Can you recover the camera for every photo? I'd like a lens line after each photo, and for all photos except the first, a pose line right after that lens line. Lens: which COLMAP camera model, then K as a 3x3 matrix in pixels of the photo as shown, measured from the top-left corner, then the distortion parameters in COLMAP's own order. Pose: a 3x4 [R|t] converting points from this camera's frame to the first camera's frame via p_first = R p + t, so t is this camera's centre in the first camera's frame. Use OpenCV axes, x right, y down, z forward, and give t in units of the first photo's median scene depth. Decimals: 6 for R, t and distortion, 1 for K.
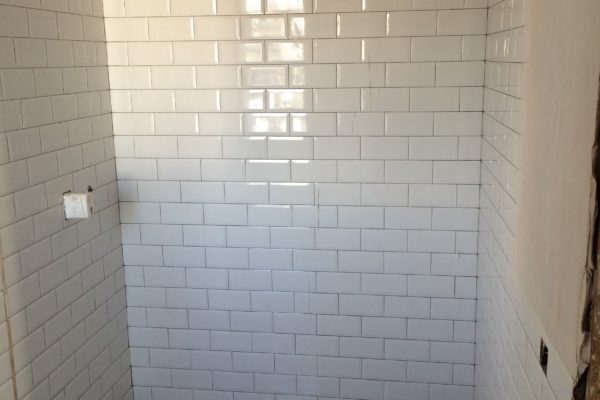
lens RADIAL K [[677.6, 0, 299.1], [0, 677.6, 201.2], [0, 0, 1]] dist [0.070097, 0.000000]
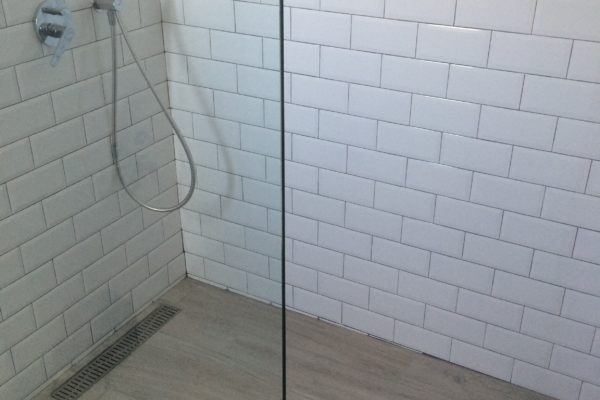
lens RADIAL K [[677.6, 0, 299.7], [0, 677.6, 199.1], [0, 0, 1]] dist [0.070097, 0.000000]
pose [[0.937458, 0.173232, -0.301932, 0.142635], [-0.088153, 0.957247, 0.275513, -0.034649], [0.336752, -0.231666, 0.912650, 0.349817]]
